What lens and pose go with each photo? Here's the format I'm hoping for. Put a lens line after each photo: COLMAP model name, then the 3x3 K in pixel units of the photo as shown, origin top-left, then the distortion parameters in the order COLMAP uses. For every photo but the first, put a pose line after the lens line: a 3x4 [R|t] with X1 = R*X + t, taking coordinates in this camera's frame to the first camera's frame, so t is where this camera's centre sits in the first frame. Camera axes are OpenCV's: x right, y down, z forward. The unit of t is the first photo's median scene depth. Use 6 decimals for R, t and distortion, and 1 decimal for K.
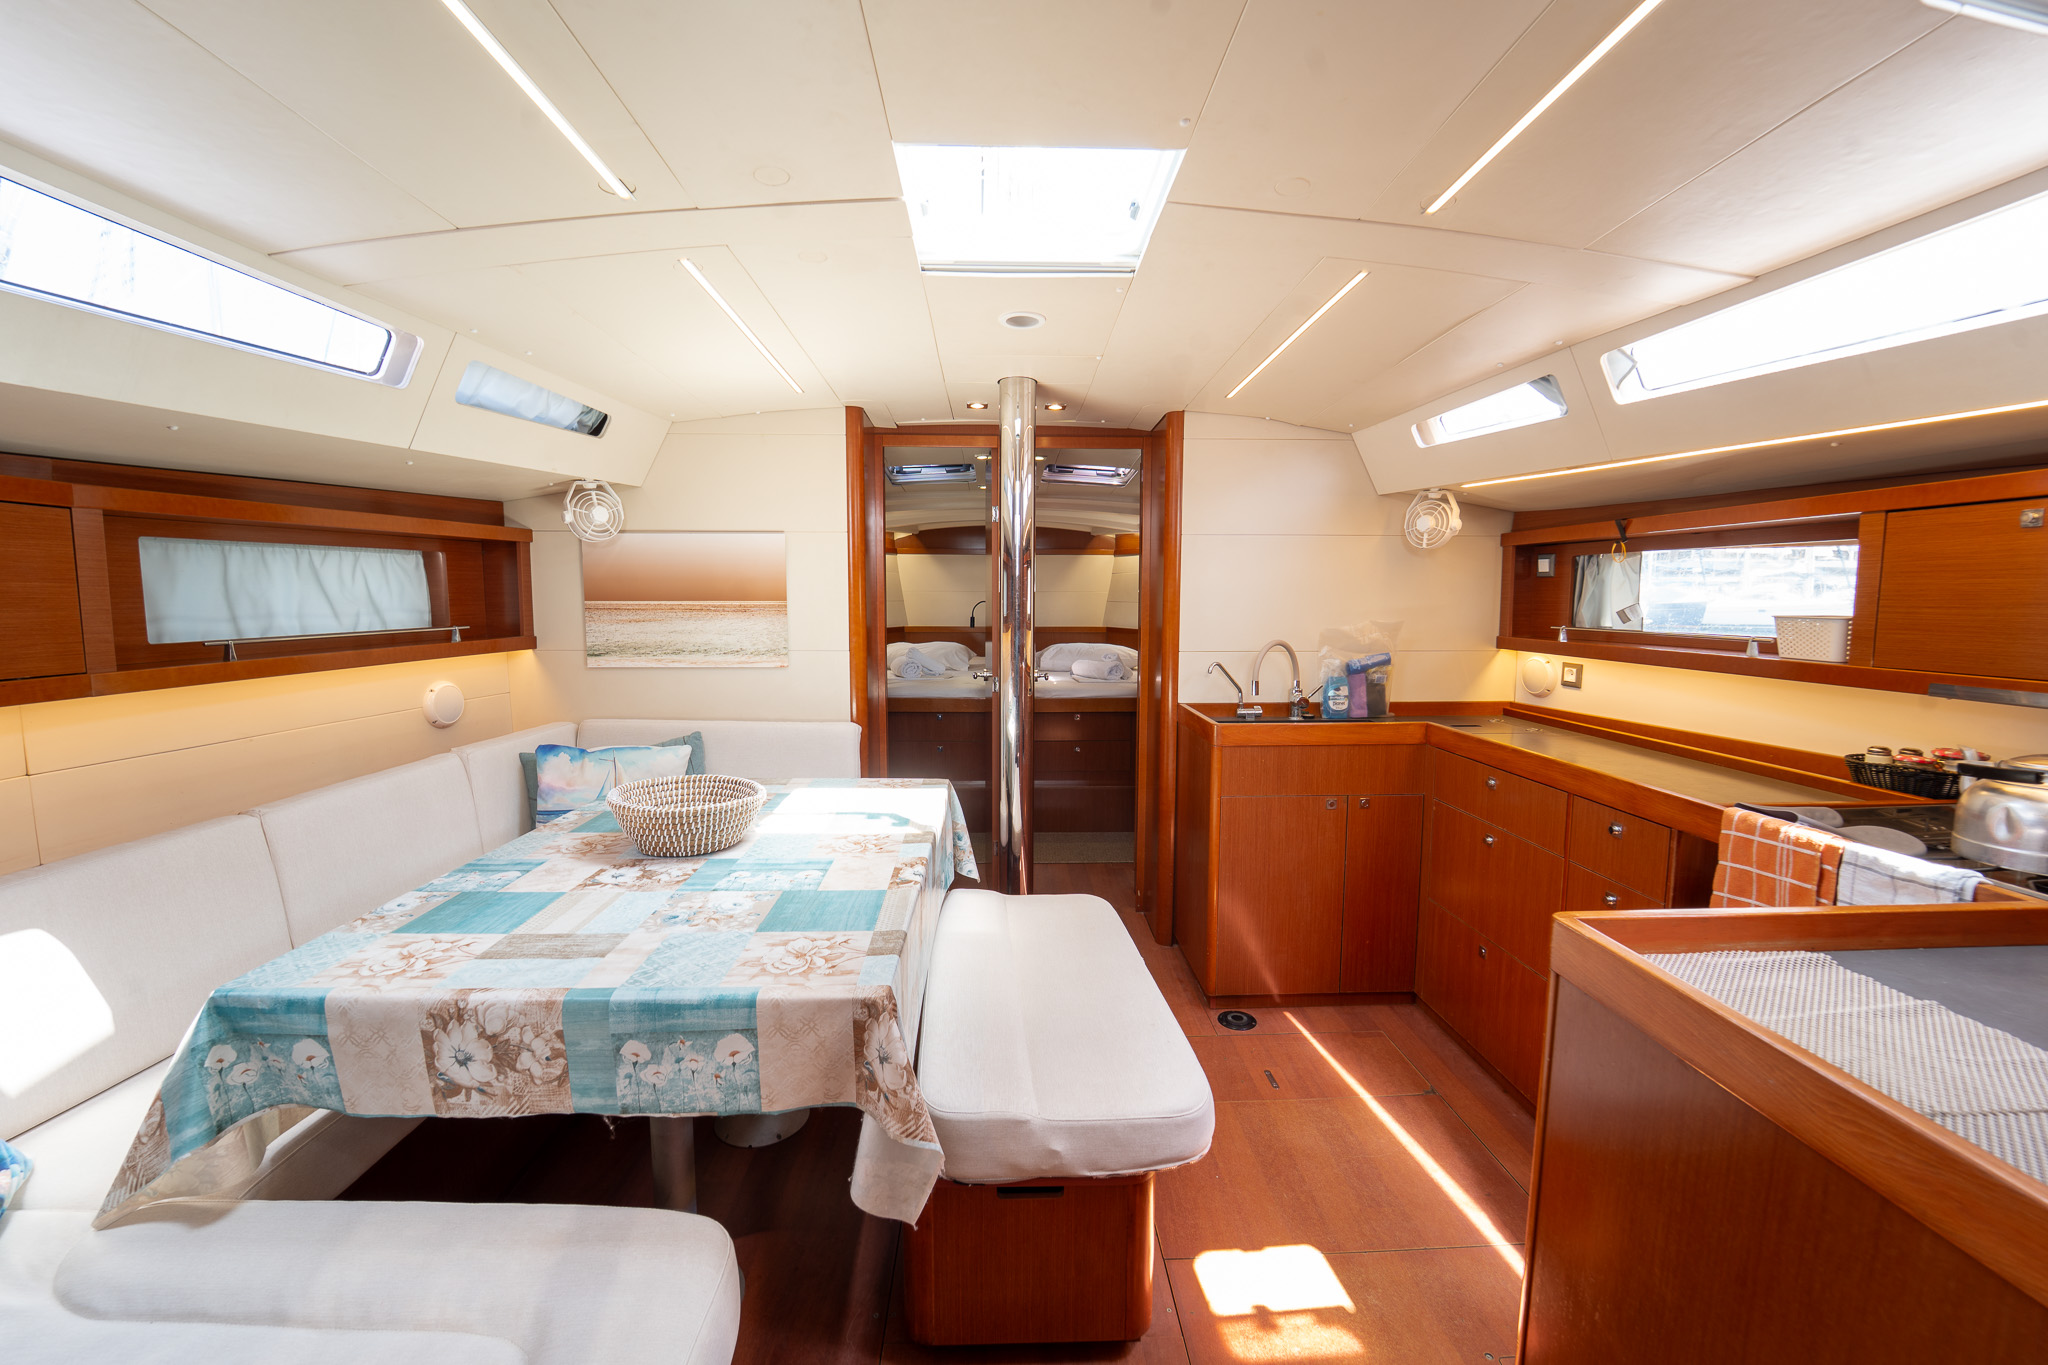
lens RADIAL K [[834.0, 0, 1026.0], [0, 834.0, 678.5], [0, 0, 1]] dist [-0.015992, -0.004704]
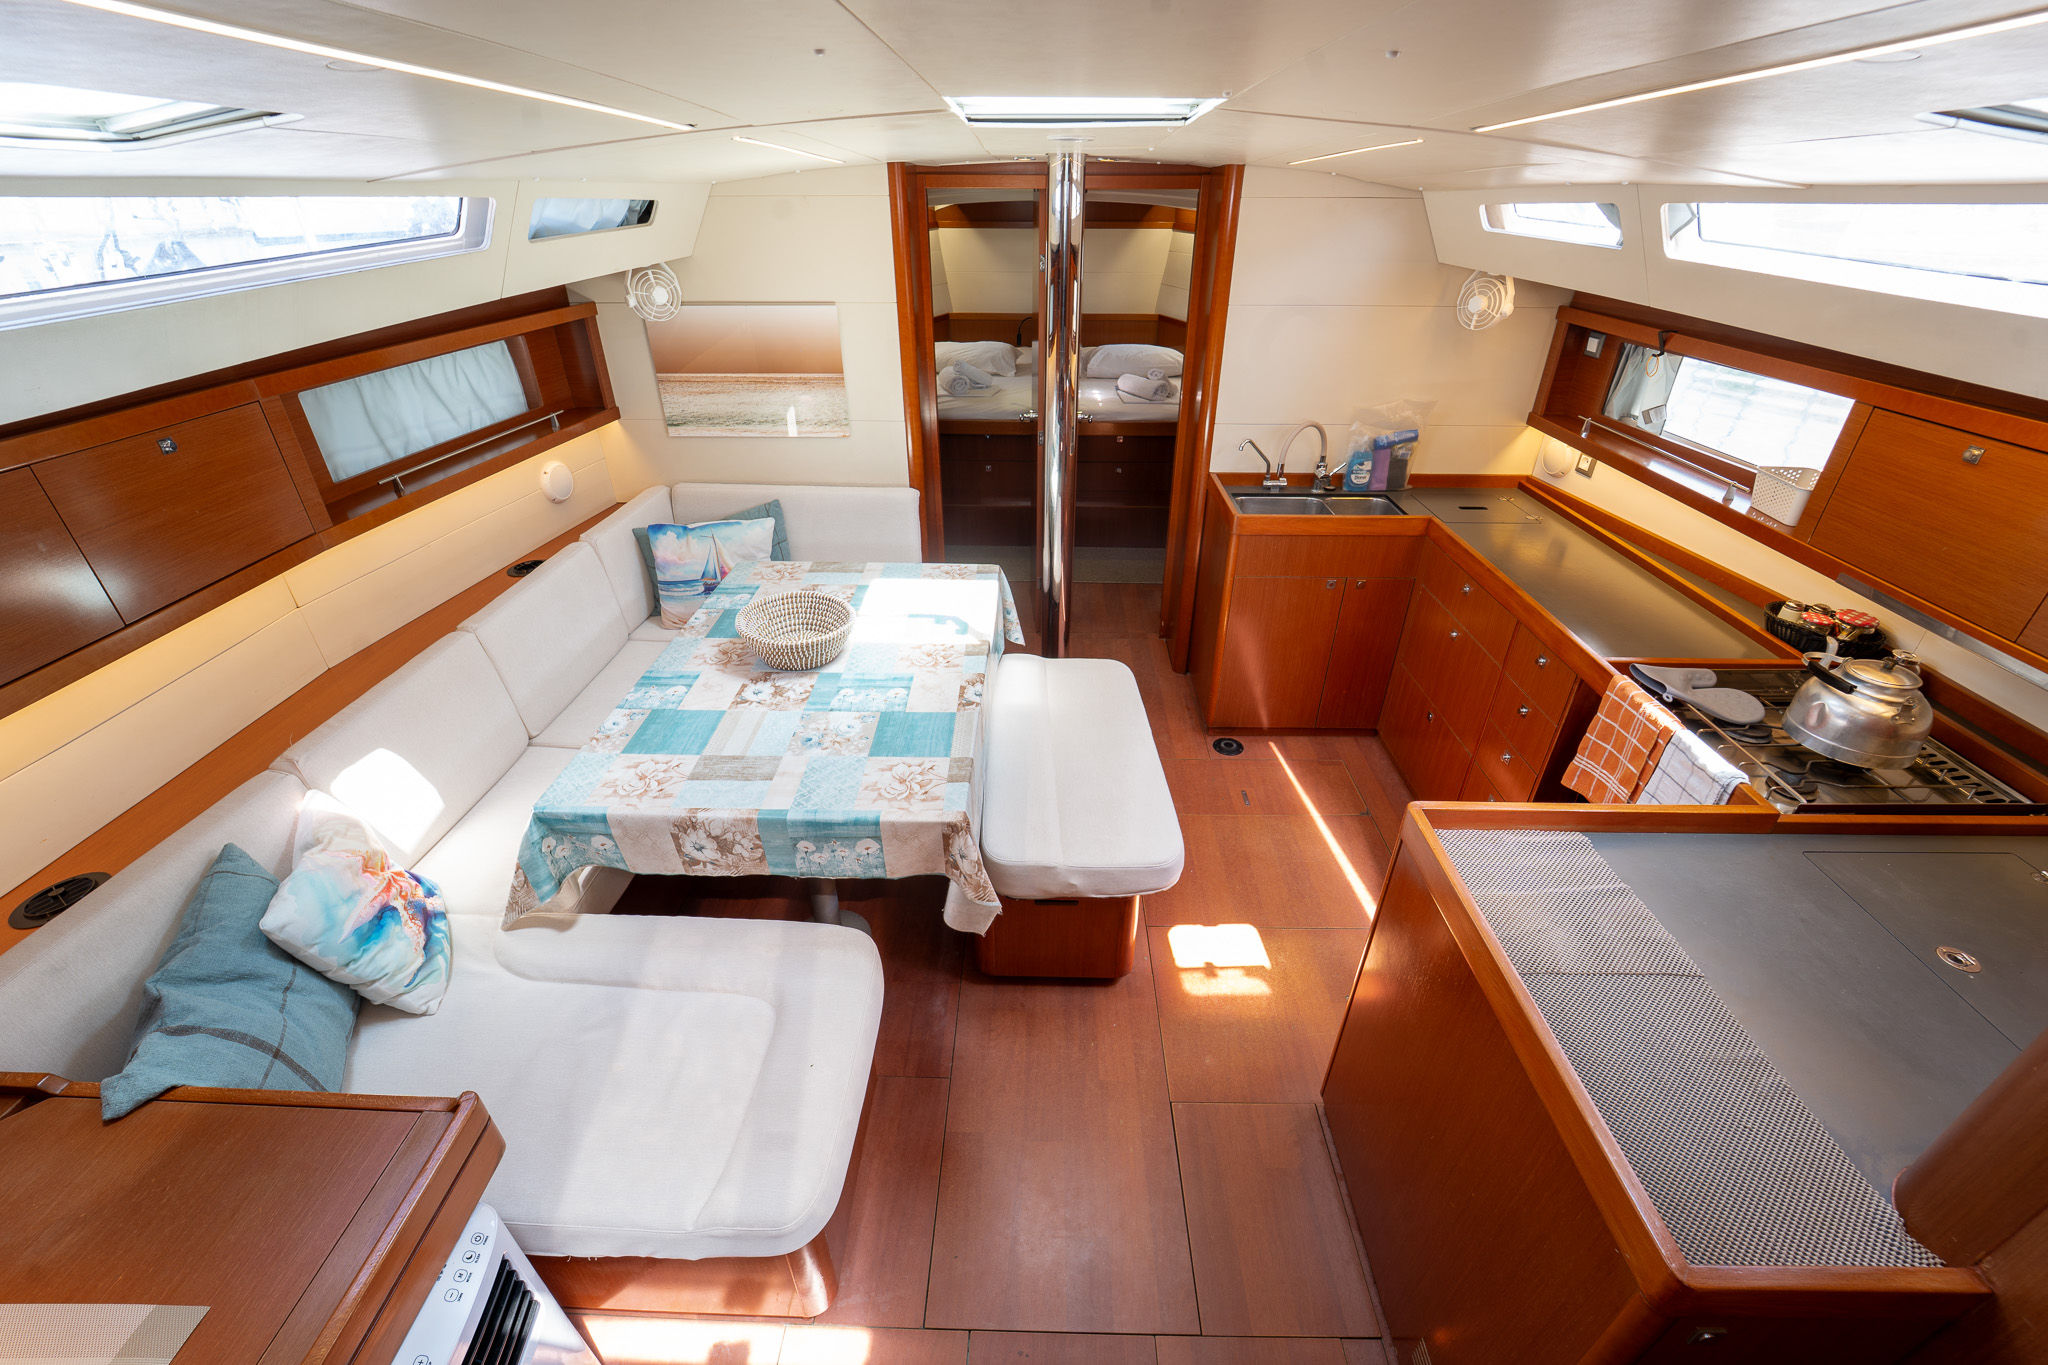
lens RADIAL K [[834.0, 0, 1026.0], [0, 834.0, 678.5], [0, 0, 1]] dist [-0.015992, -0.004704]
pose [[0.998402, 0.028003, -0.049086, 0.007538], [-0.004426, 0.904676, 0.426077, -0.241277], [0.056338, -0.425179, 0.903354, -0.127938]]
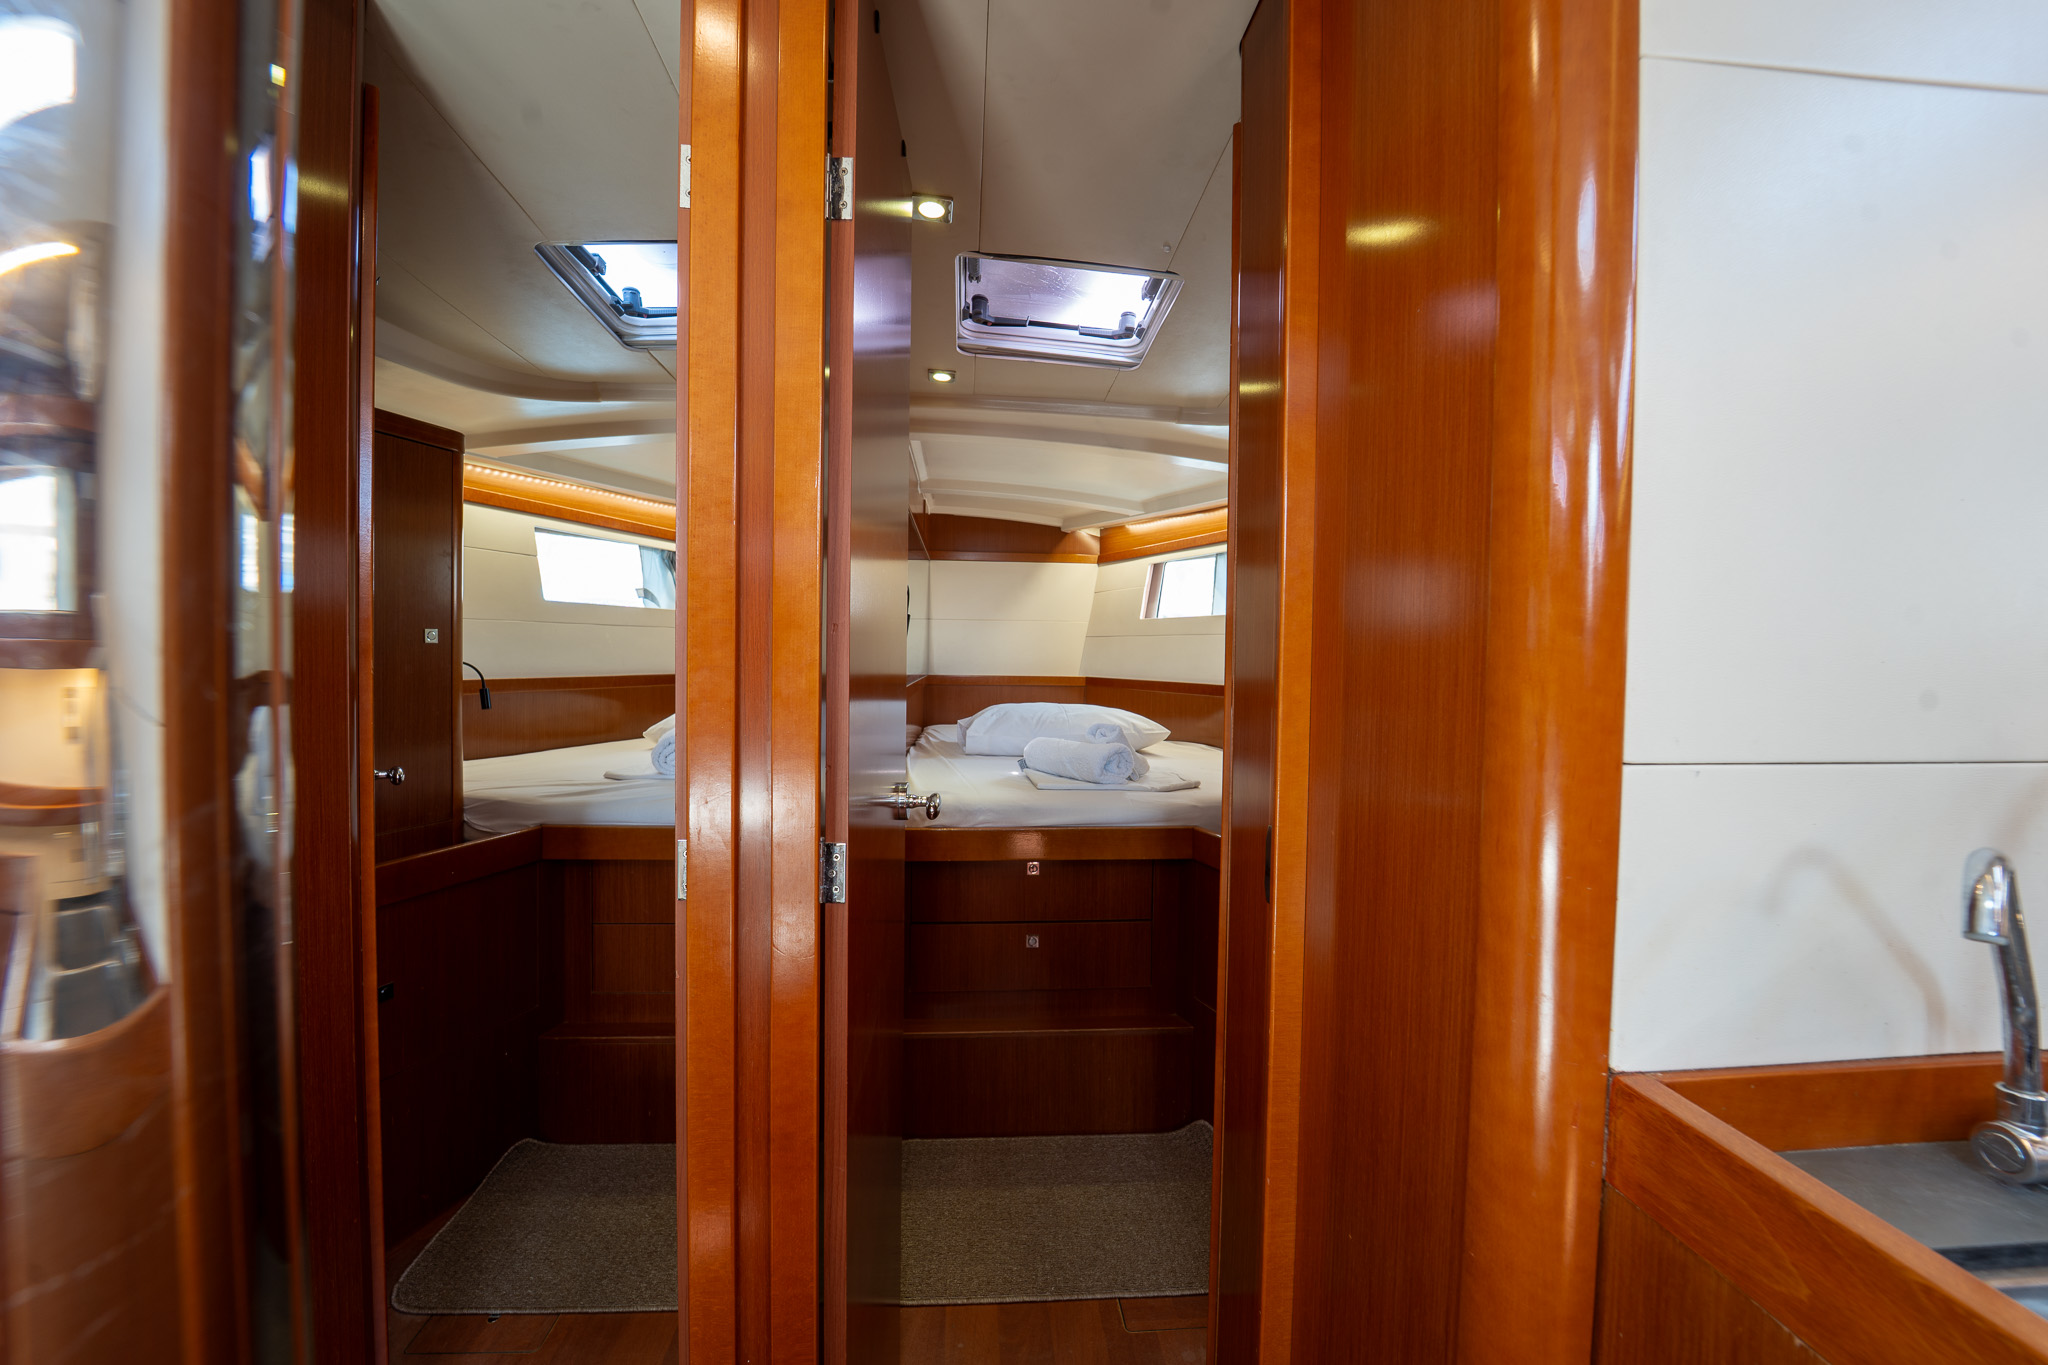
lens RADIAL K [[823.5, 0, 1023.4], [0, 823.5, 678.3], [0, 0, 1]] dist [0.001262, 0.000188]
pose [[0.999248, 0.012897, 0.036579, 0.075621], [-0.010188, 0.997258, -0.073299, -0.044317], [-0.037424, 0.072871, 0.996639, 1.070643]]
